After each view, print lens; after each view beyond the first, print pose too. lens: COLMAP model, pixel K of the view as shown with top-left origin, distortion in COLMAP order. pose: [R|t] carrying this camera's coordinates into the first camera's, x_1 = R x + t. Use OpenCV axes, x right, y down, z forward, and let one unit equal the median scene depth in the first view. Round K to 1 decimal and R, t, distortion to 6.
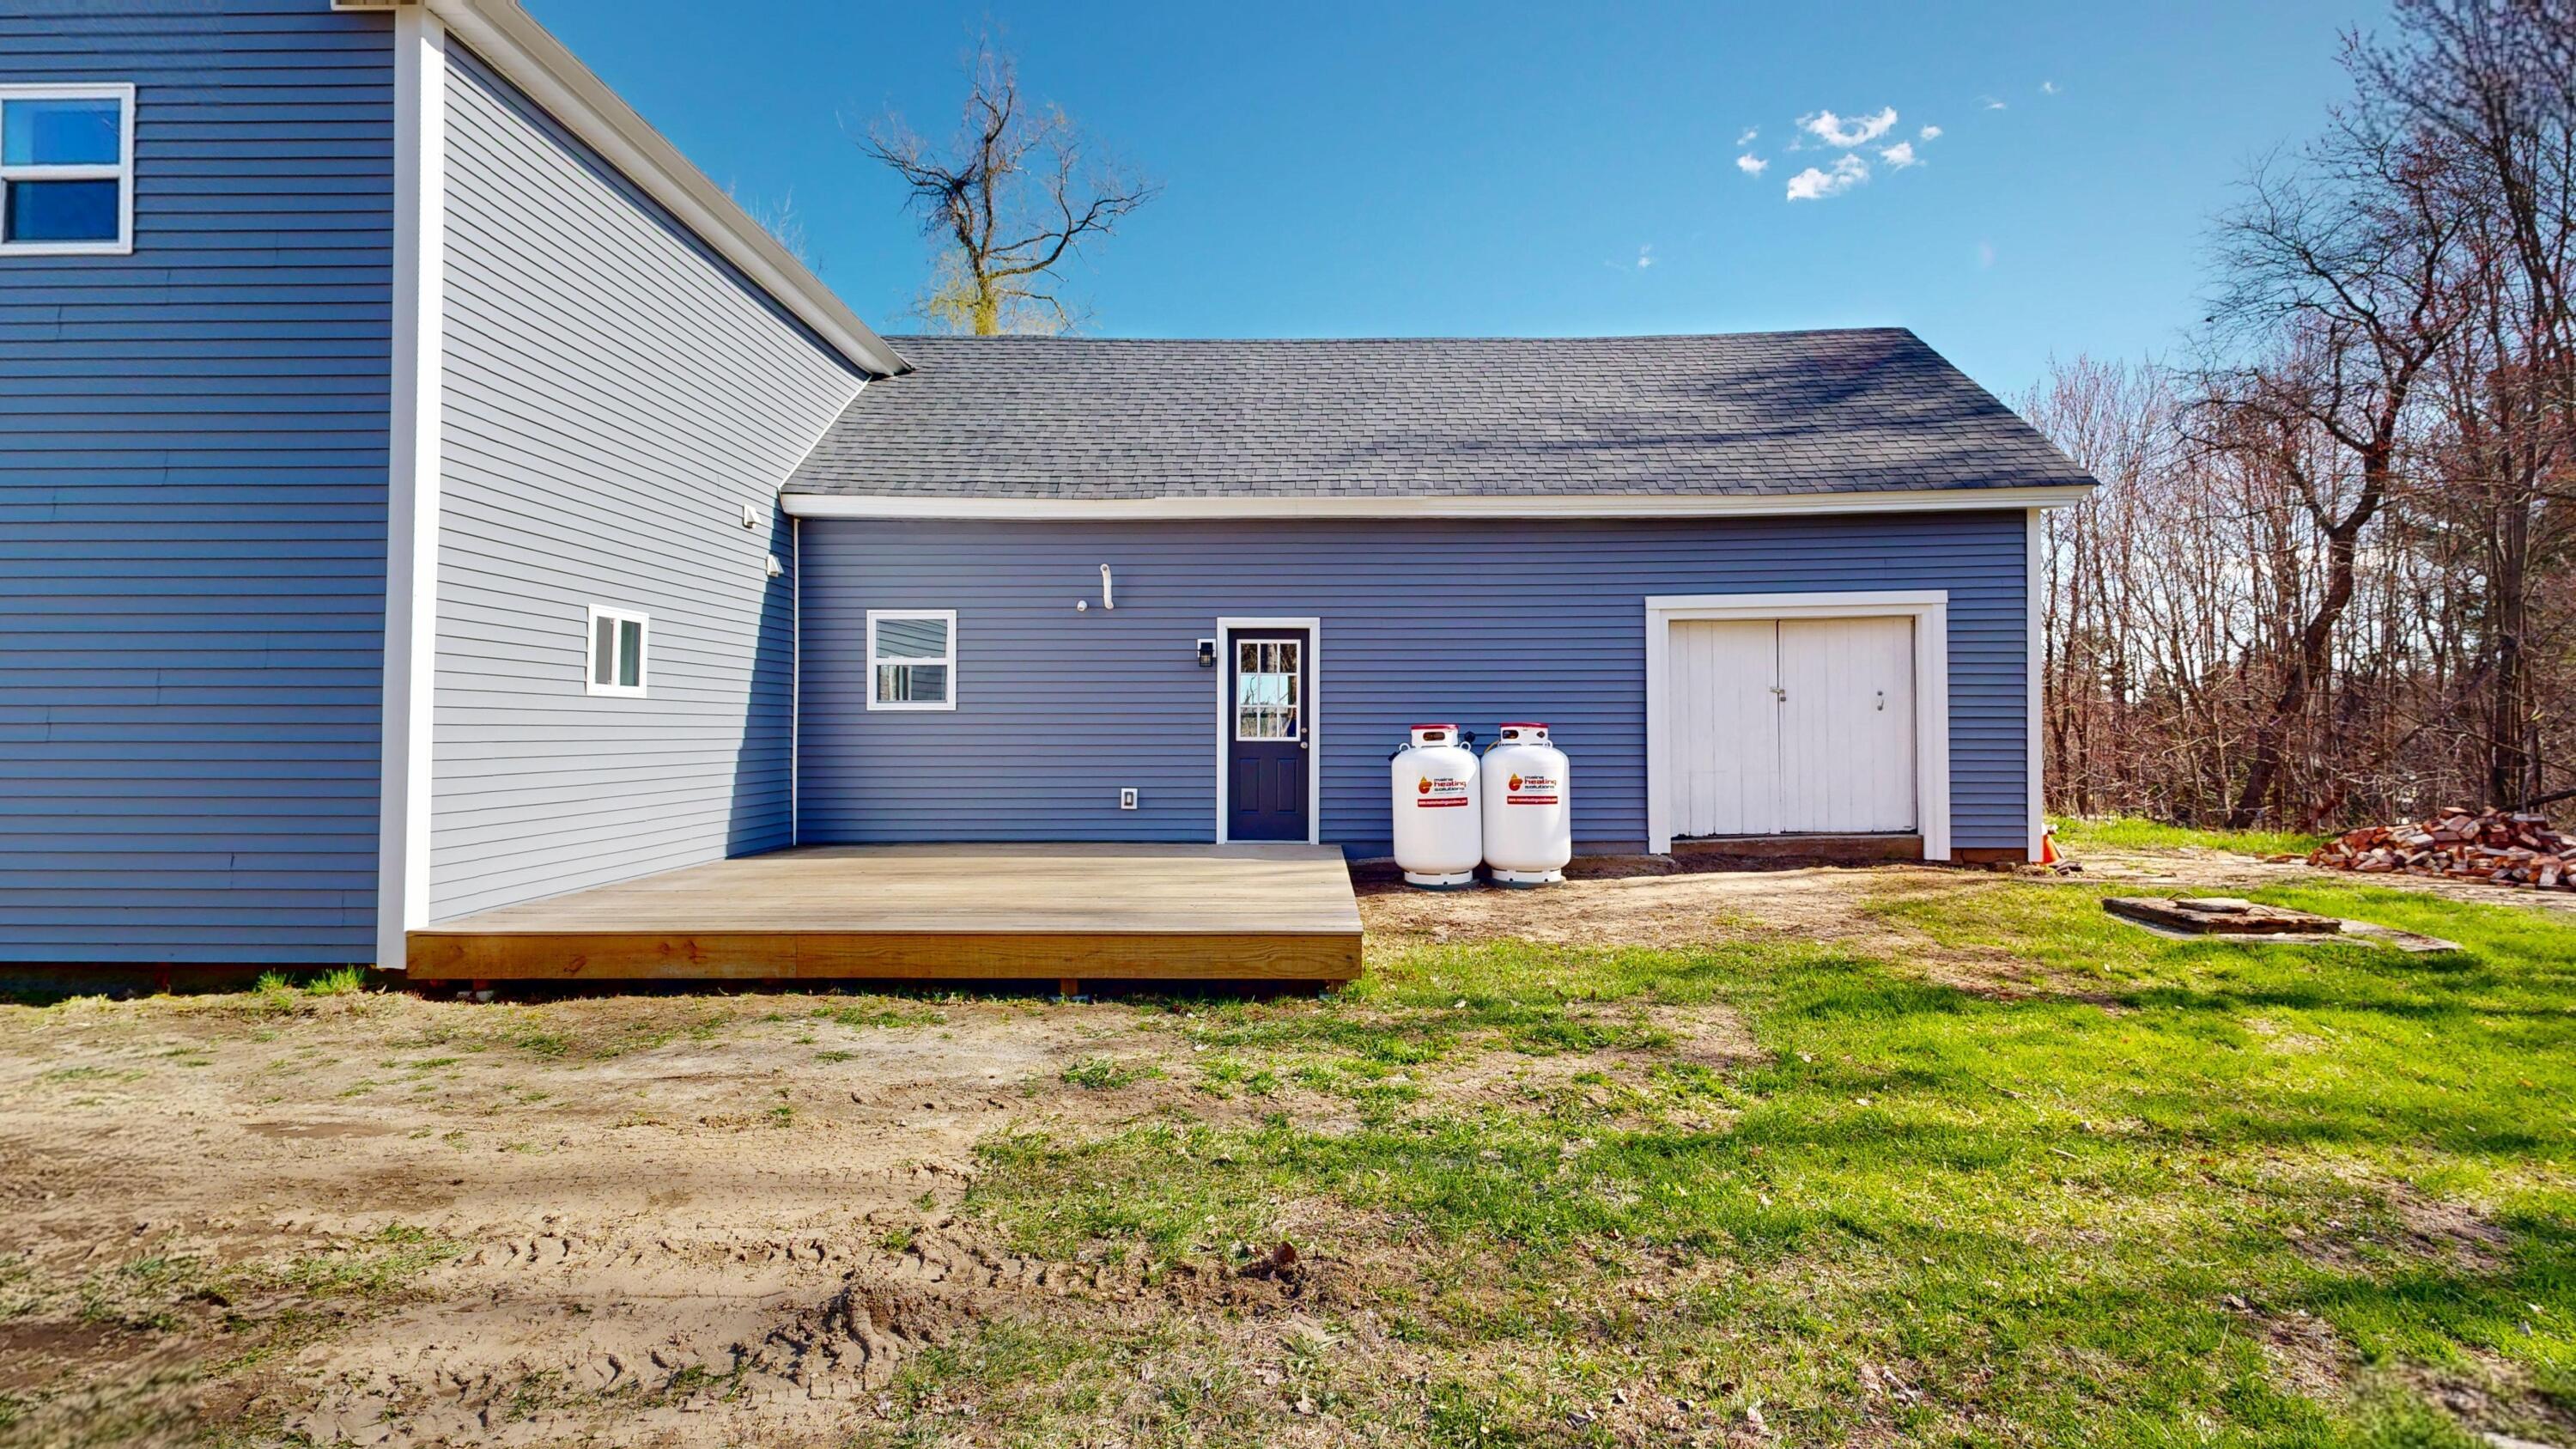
lens RADIAL K [[1070.3, 0, 1288.0], [0, 1070.3, 724.5], [0, 0, 1]] dist [-0.000262, 0.000072]
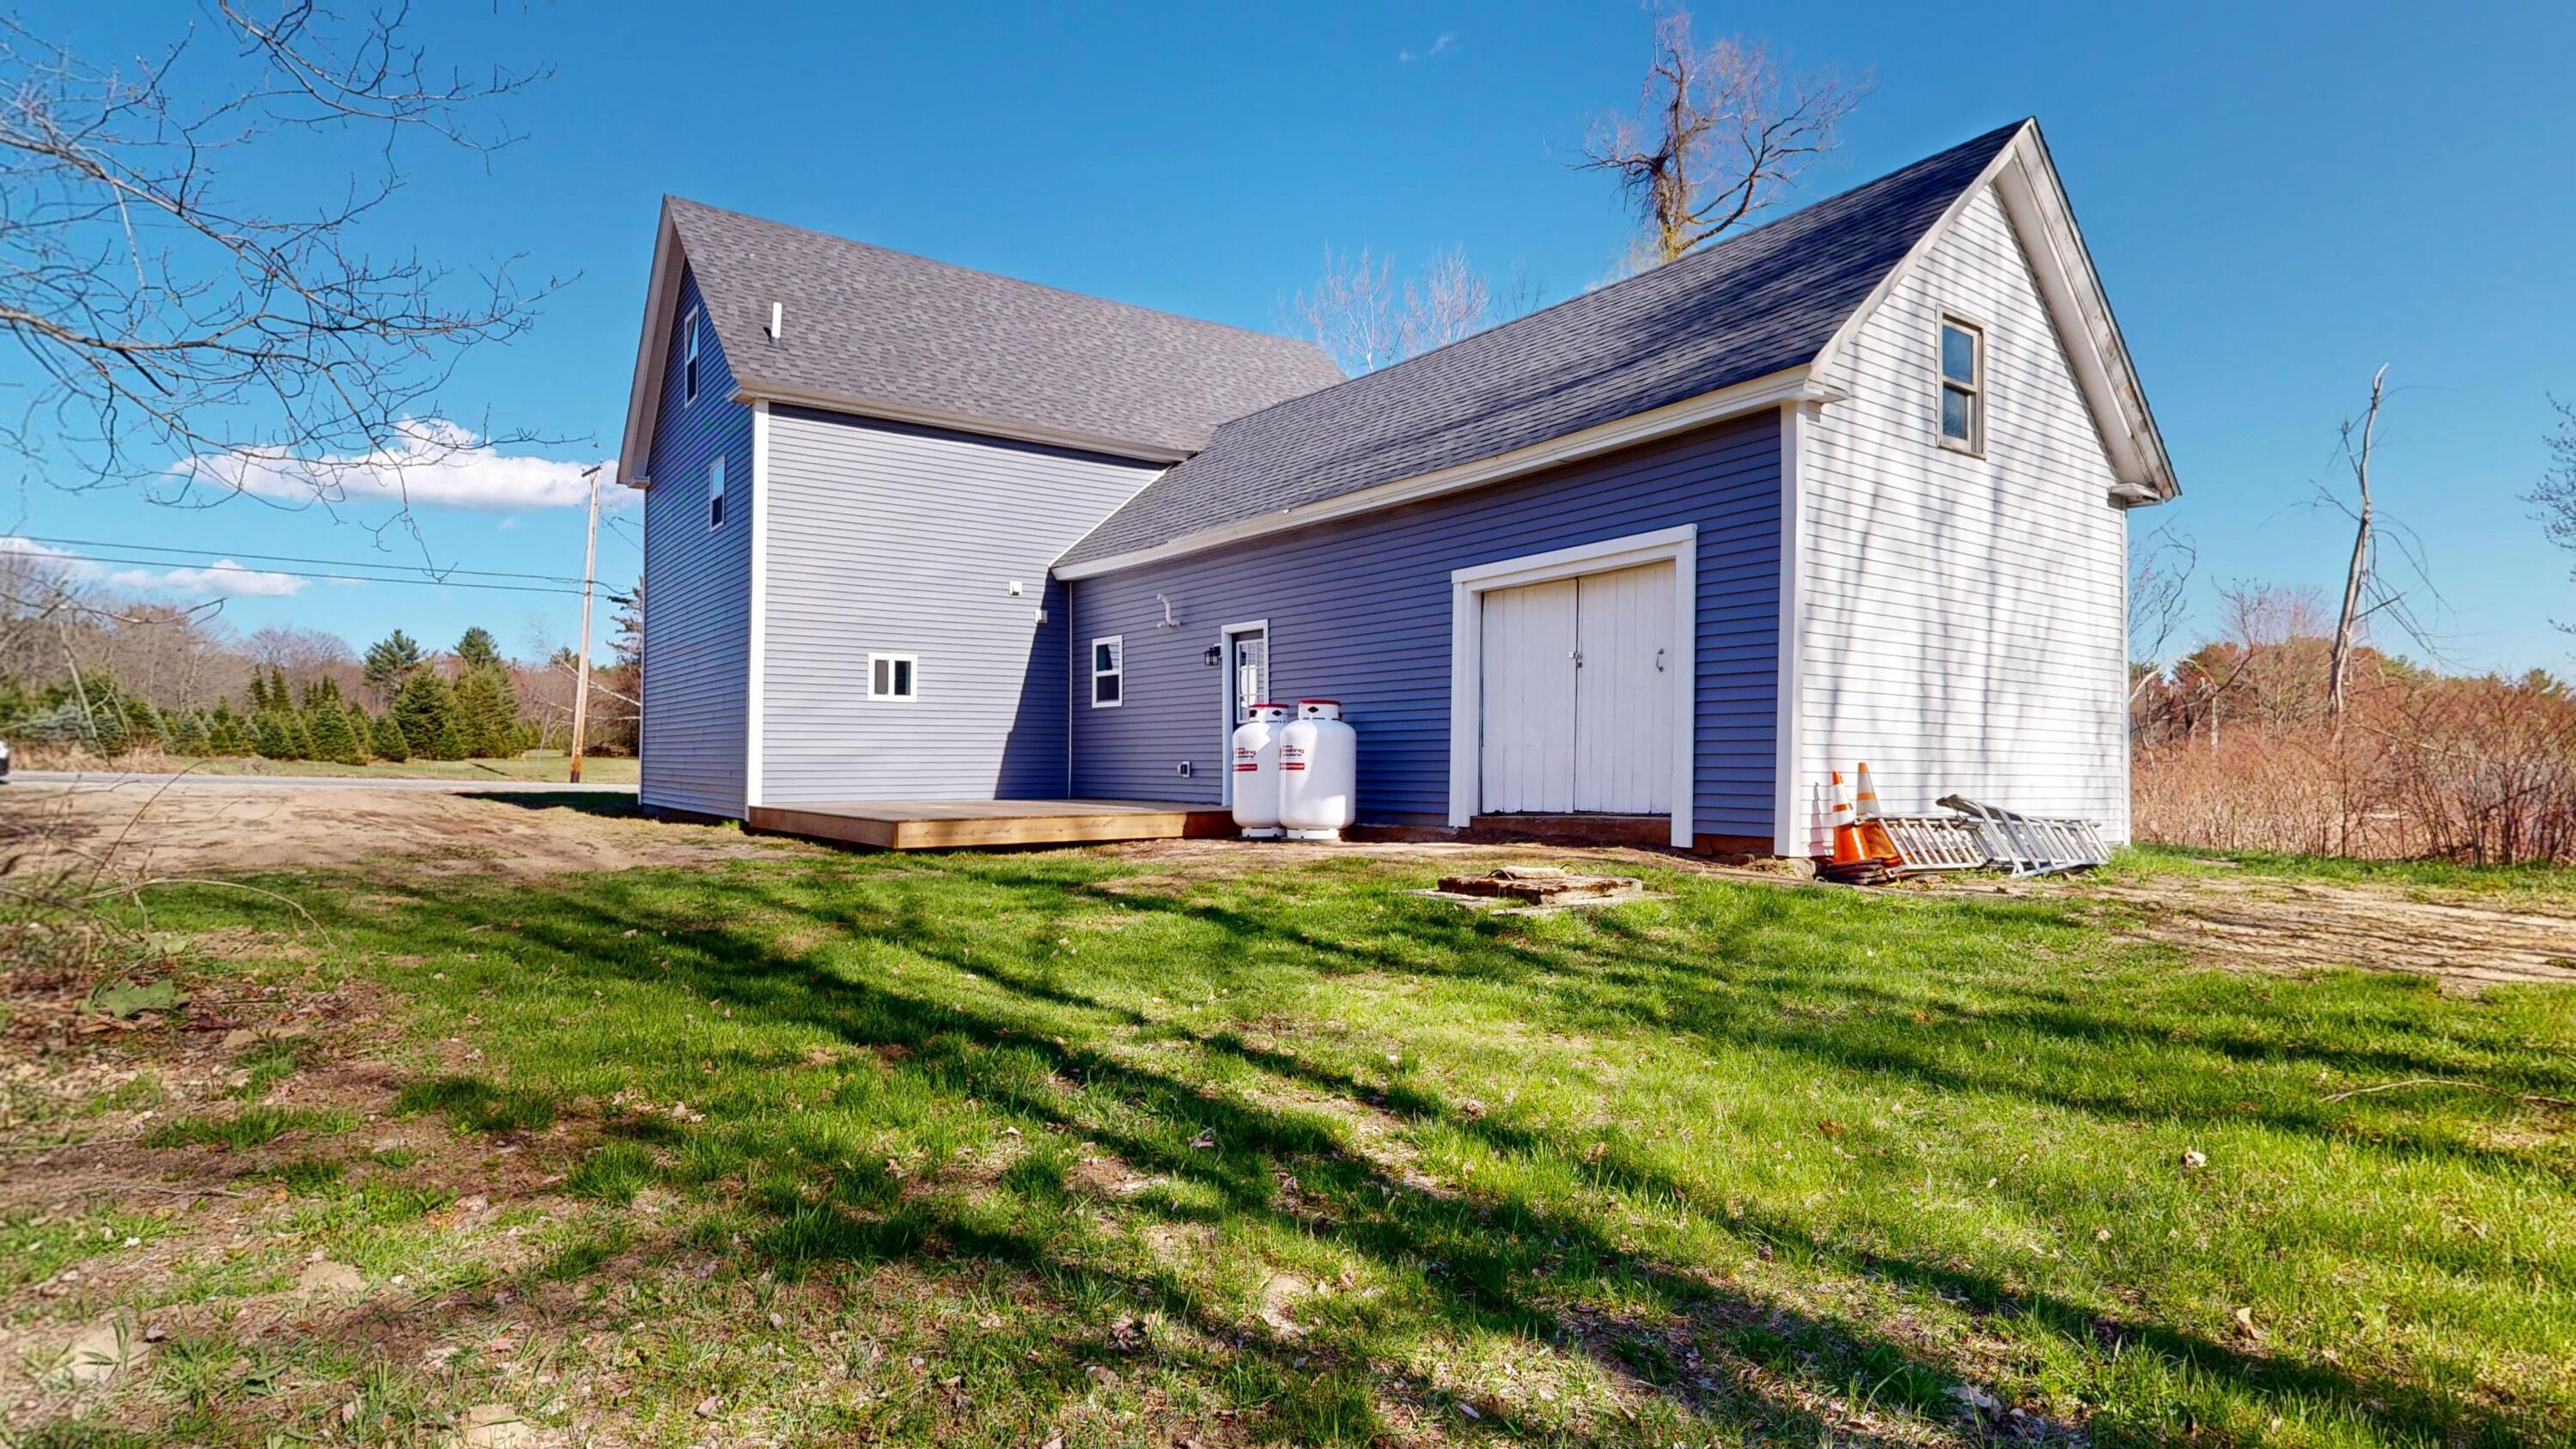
lens RADIAL K [[1263.7, 0, 1288.0], [0, 1263.7, 724.5], [0, 0, 1]] dist [-0.000450, 0.000015]
pose [[0.616138, -0.018924, -0.787411, 1.170063], [0.006644, 0.999801, -0.018829, 0.046241], [0.787610, 0.006370, 0.616141, 0.146510]]
